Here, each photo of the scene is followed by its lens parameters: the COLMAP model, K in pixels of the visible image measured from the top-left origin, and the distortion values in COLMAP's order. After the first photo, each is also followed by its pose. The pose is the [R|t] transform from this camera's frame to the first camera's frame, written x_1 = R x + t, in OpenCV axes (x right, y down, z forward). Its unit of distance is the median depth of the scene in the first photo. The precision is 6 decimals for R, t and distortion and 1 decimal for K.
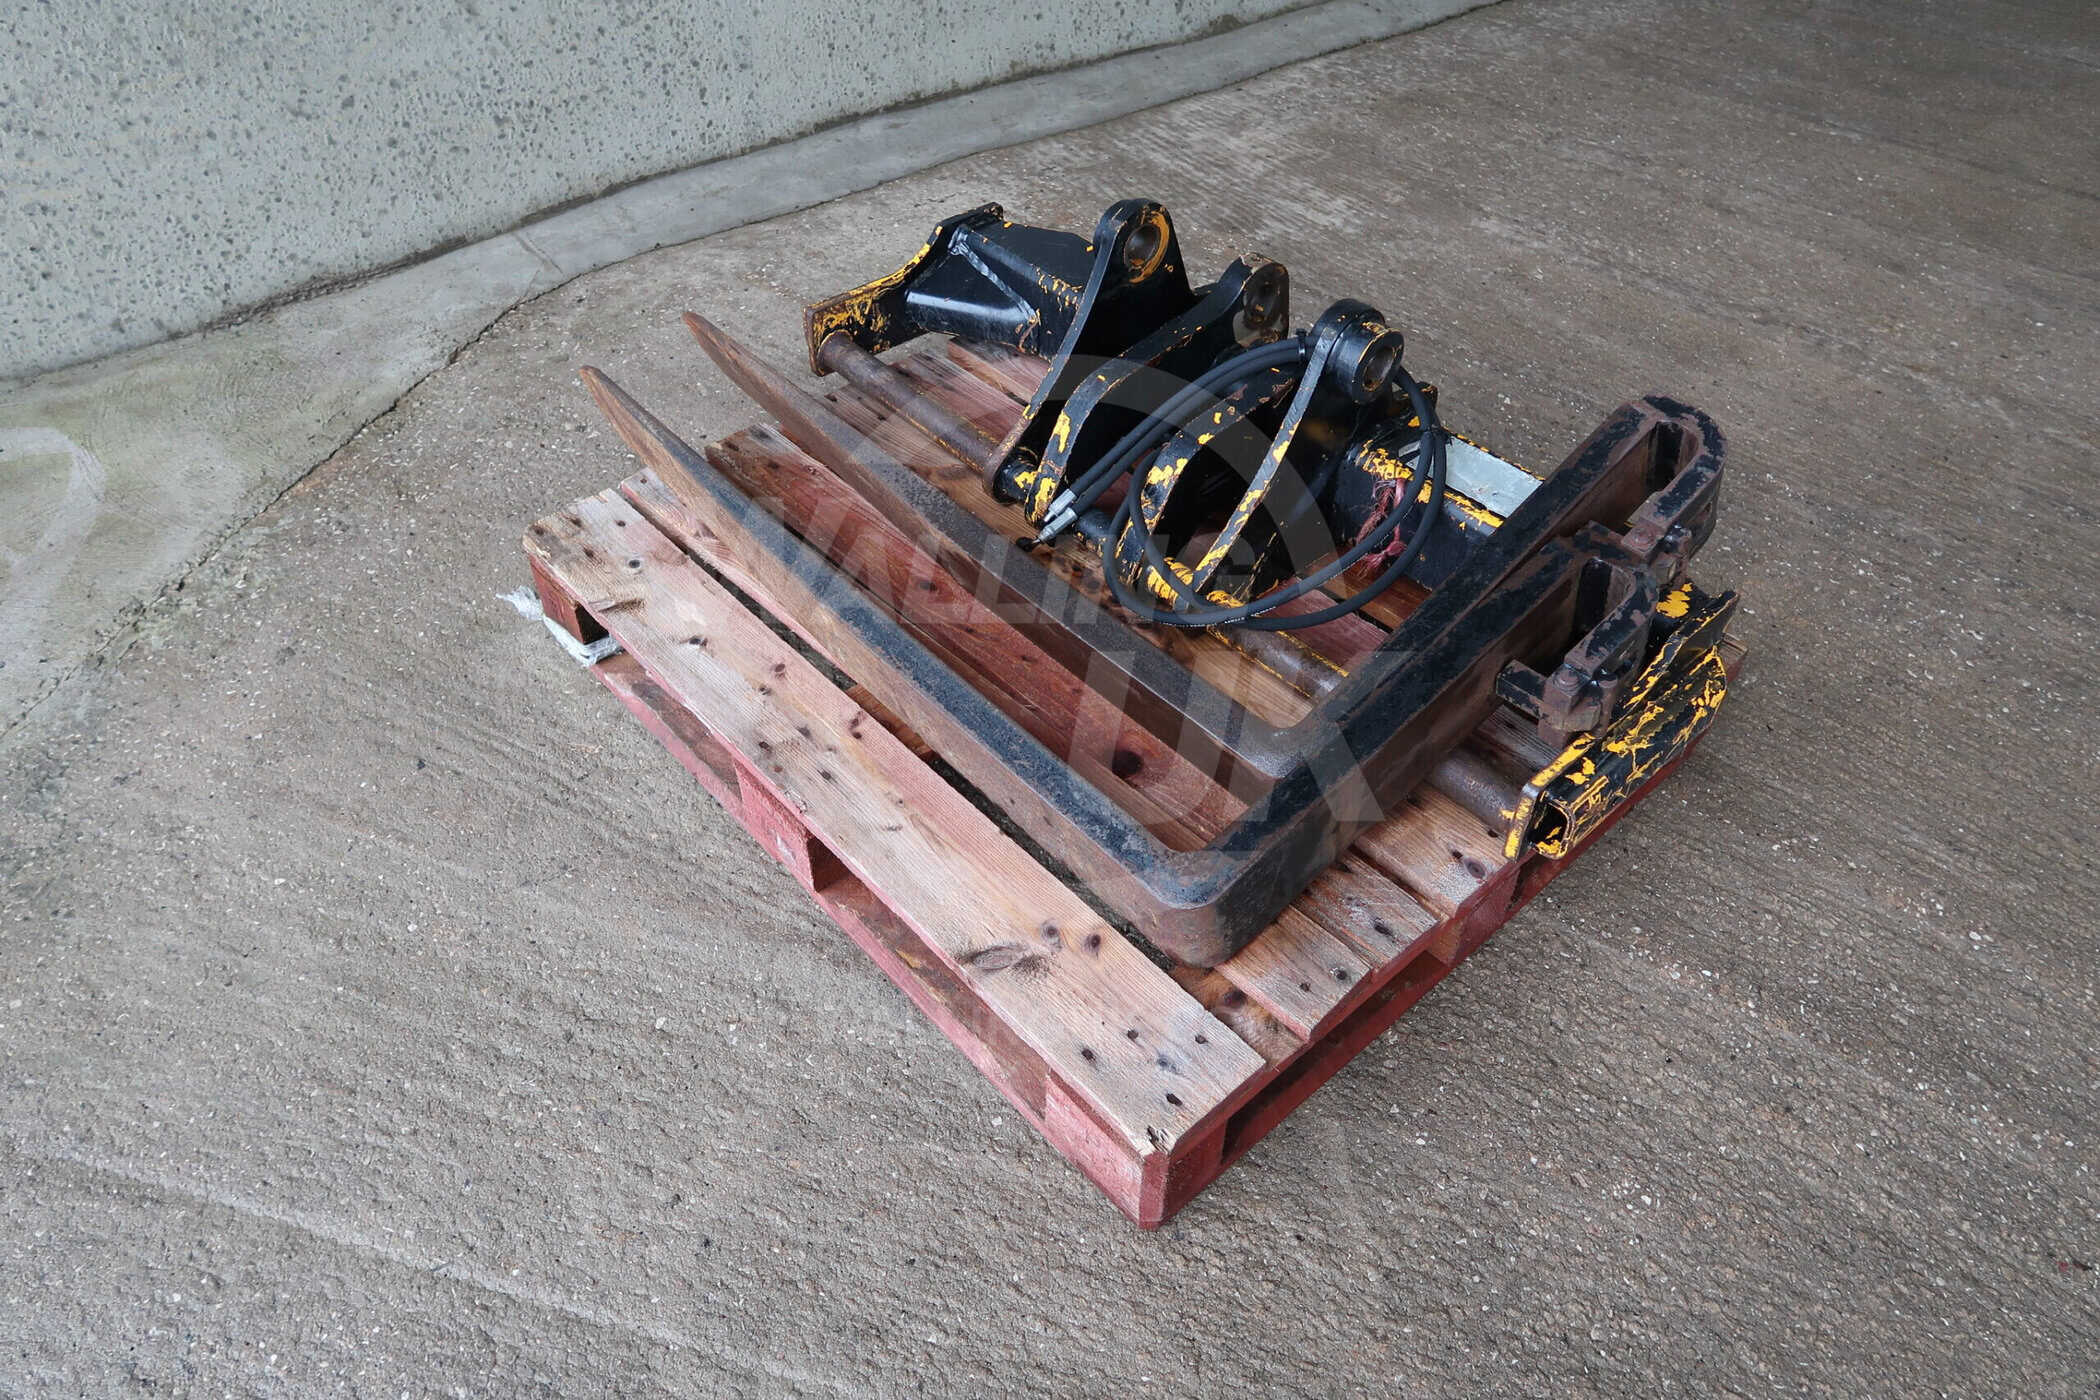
lens RADIAL K [[1432.8, 0, 1049.1], [0, 1432.8, 708.7], [0, 0, 1]] dist [-0.015866, -0.002265]
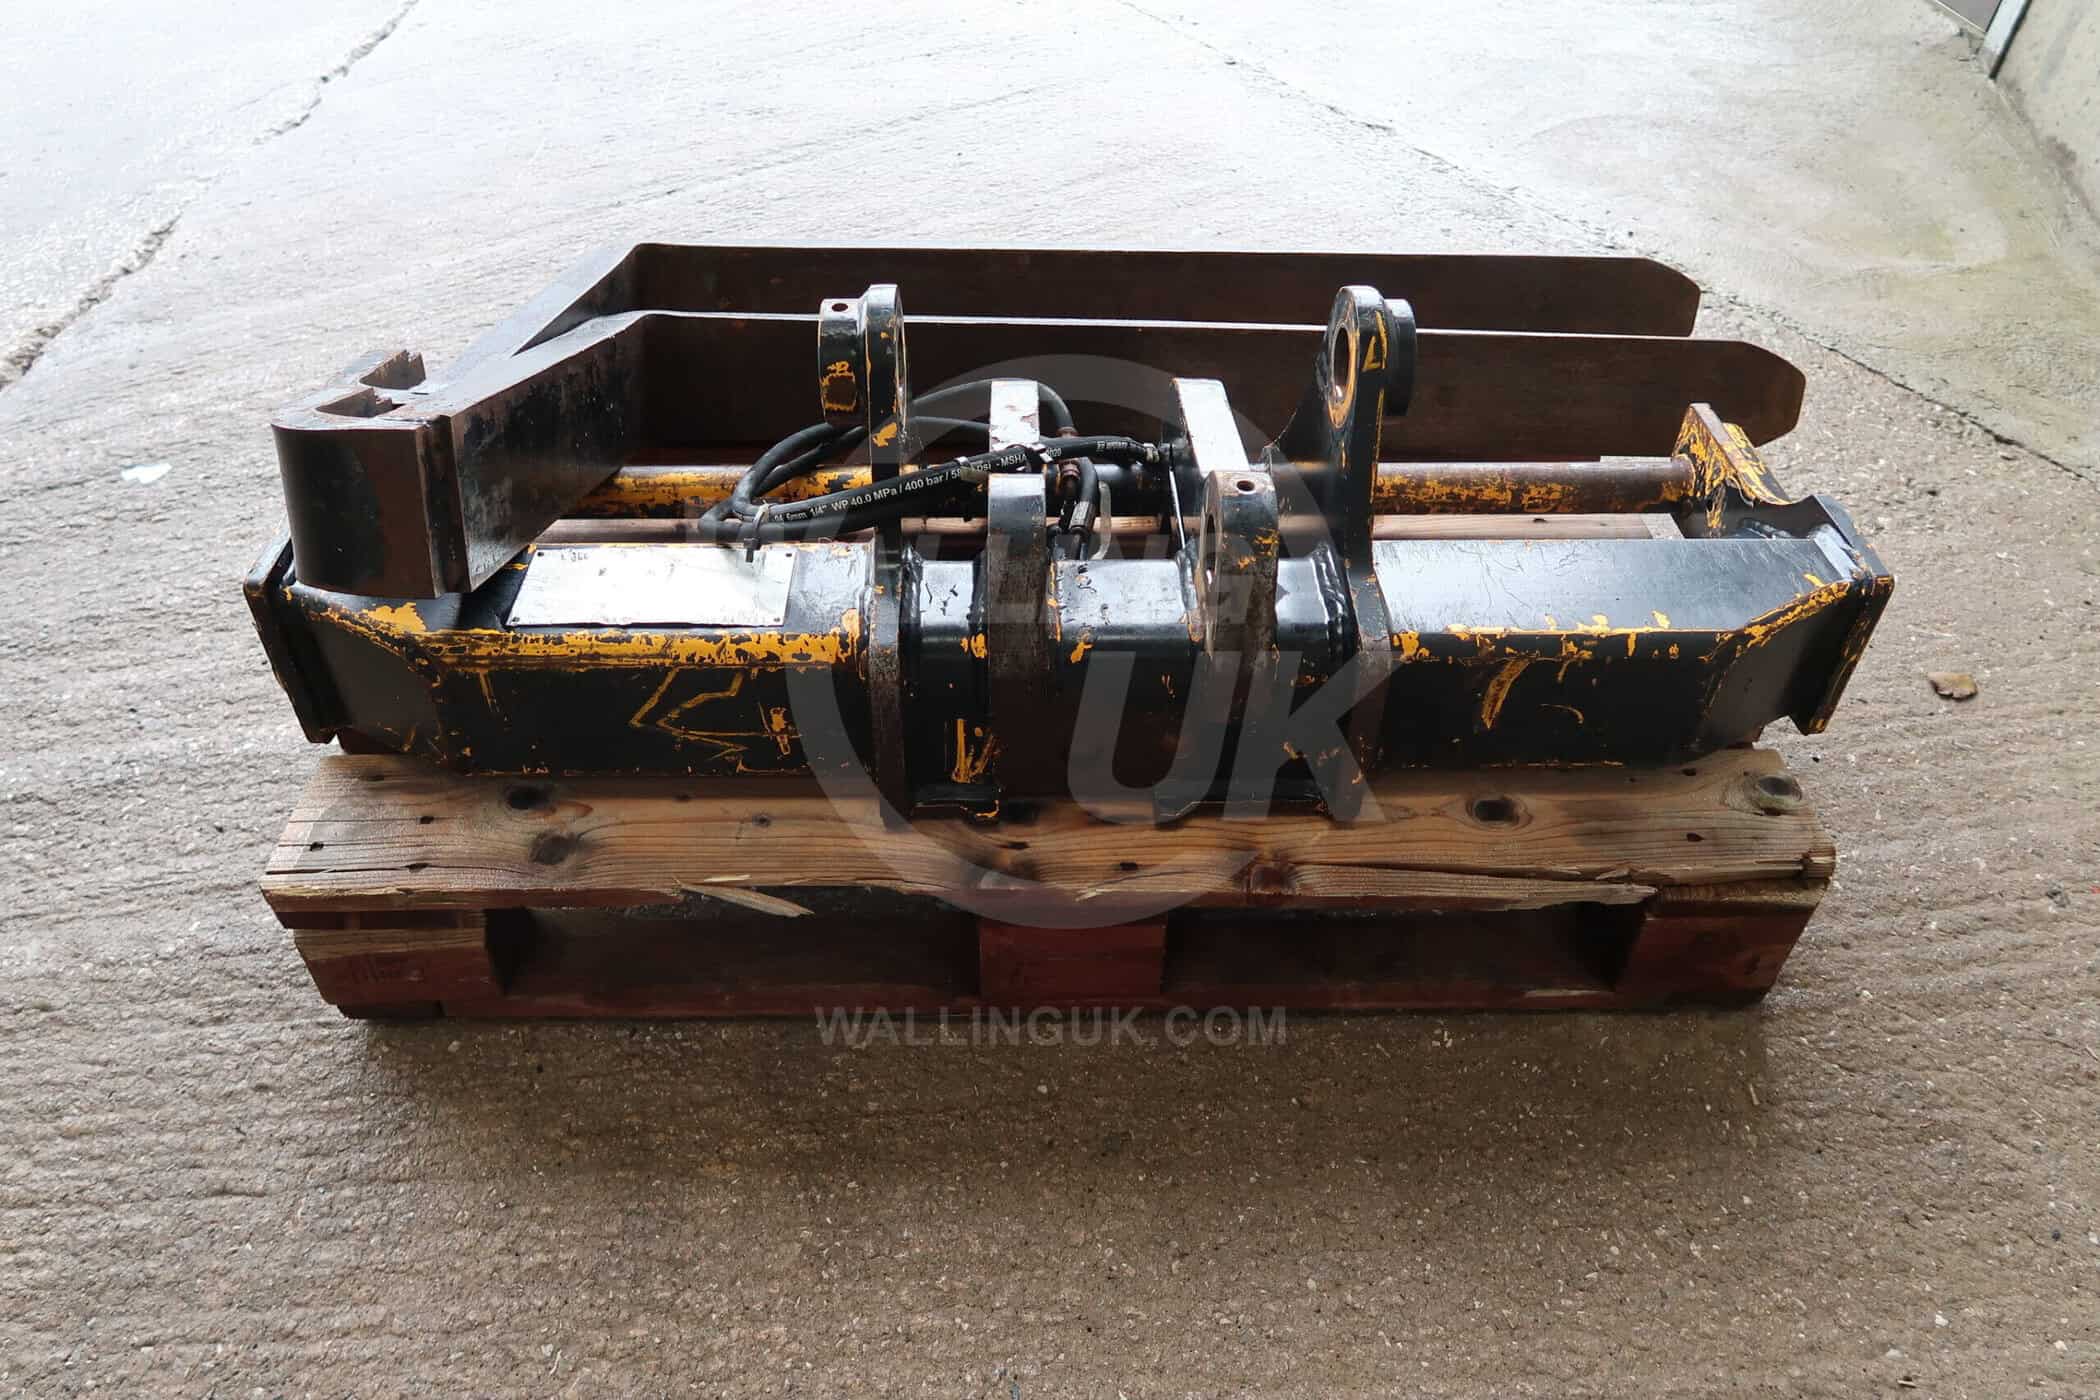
lens RADIAL K [[1432.8, 0, 1042.1], [0, 1432.8, 696.7], [0, 0, 1]] dist [-0.015866, -0.002265]
pose [[-0.646363, 0.501236, -0.575307, 0.614517], [-0.545040, 0.224361, 0.807832, -0.781318], [0.533991, 0.835718, 0.128175, 1.085519]]
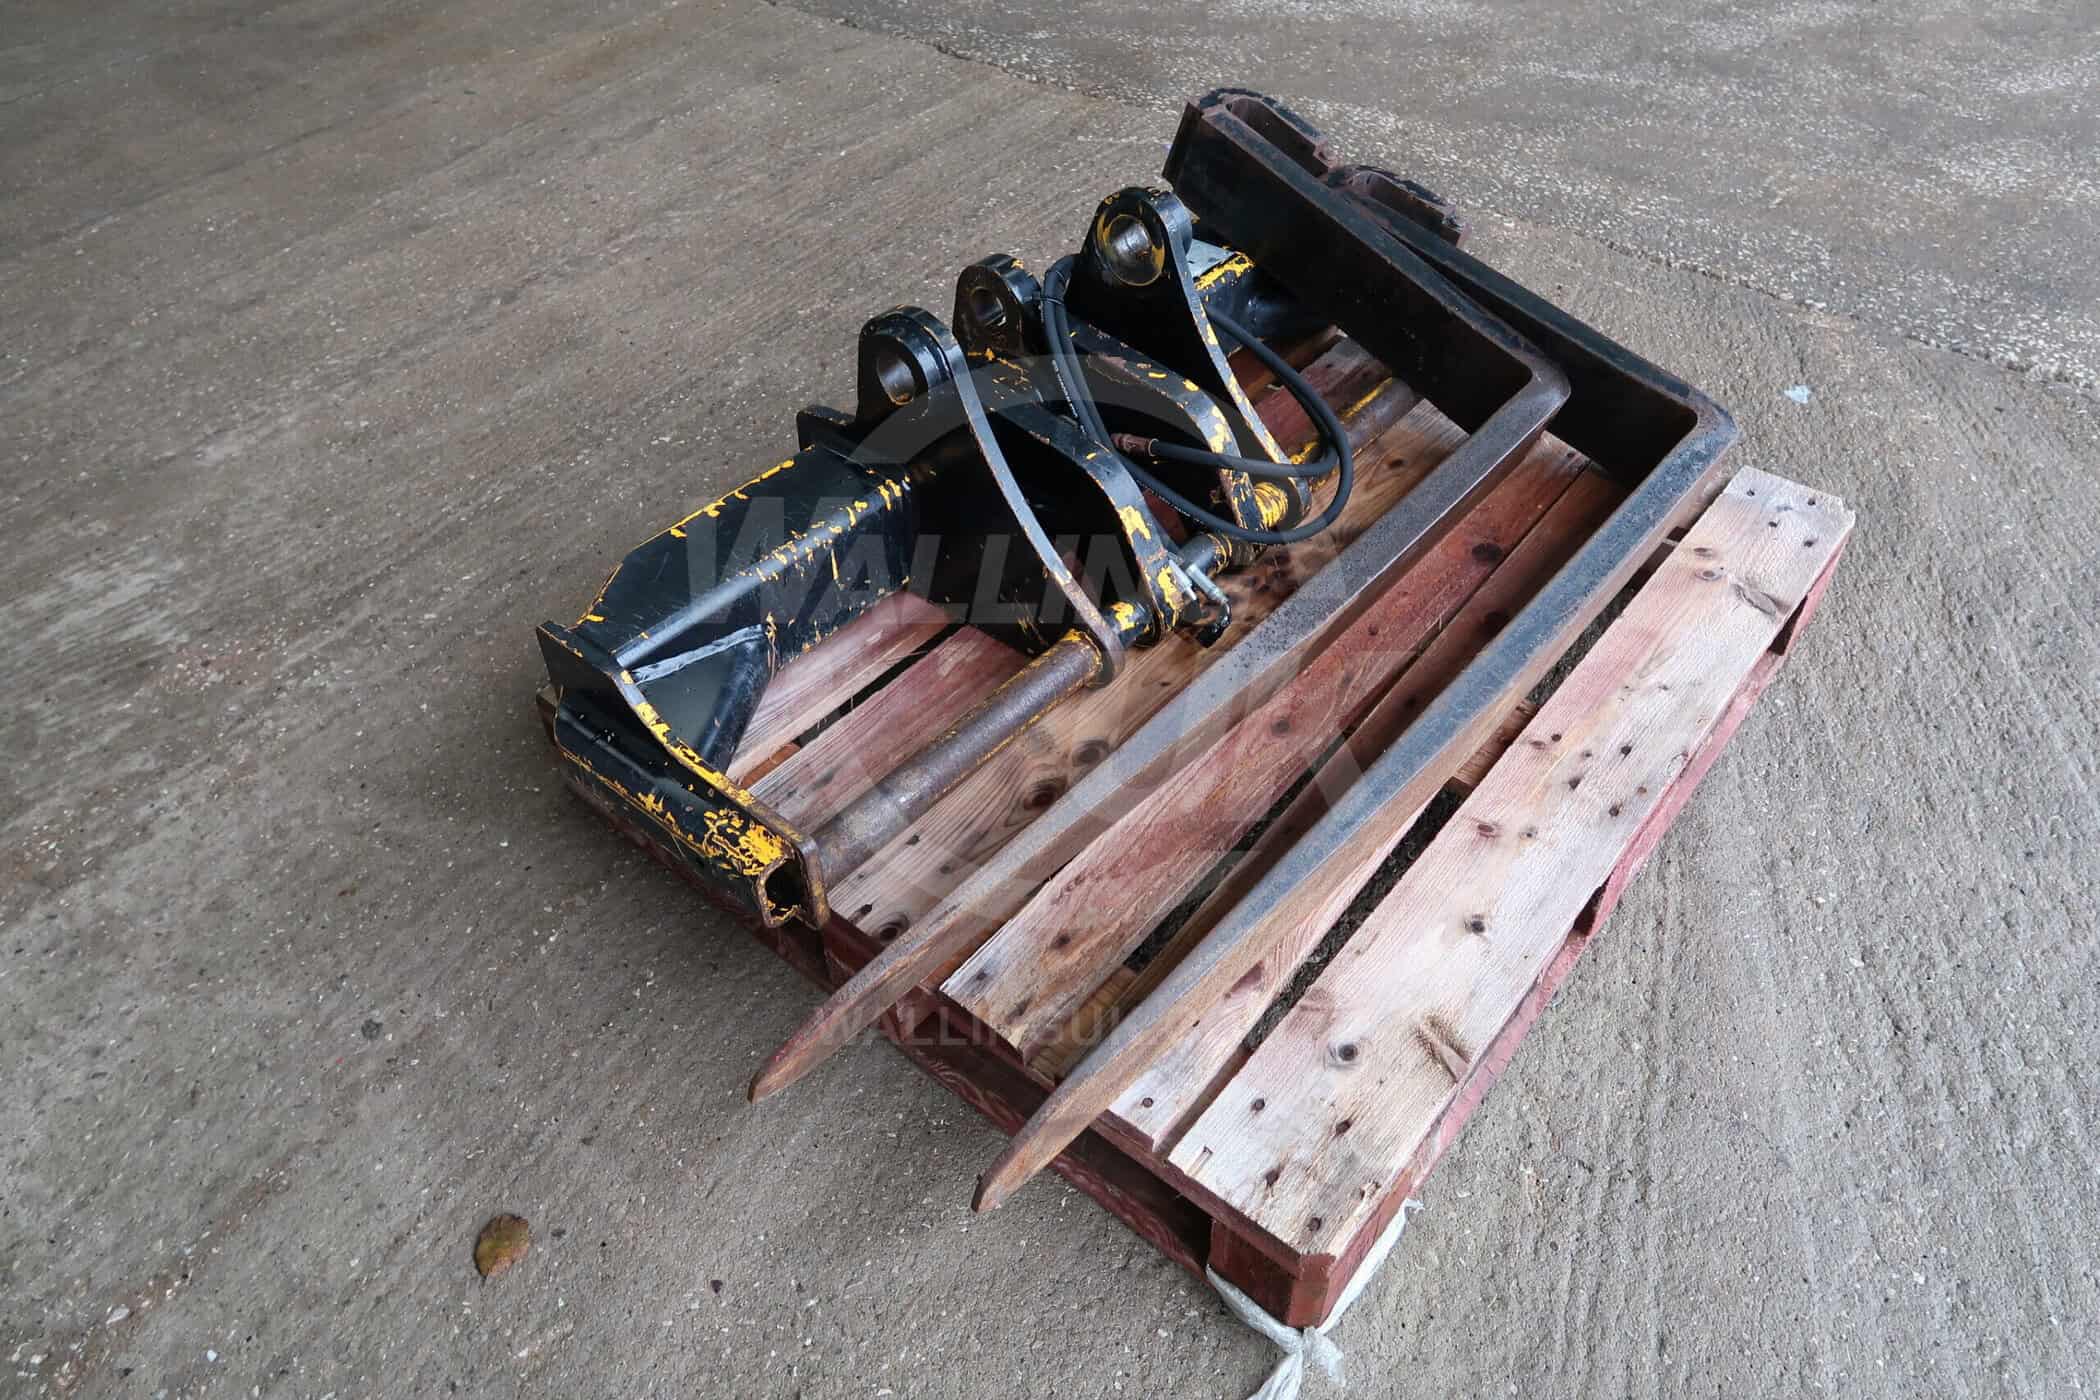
lens RADIAL K [[1432.8, 0, 1041.5], [0, 1432.8, 698.9], [0, 0, 1]] dist [-0.015866, -0.002265]
pose [[-0.143277, -0.675630, 0.723184, -0.705690], [0.708941, 0.439804, 0.551339, -0.700187], [-0.690561, 0.591689, 0.415969, 0.826760]]
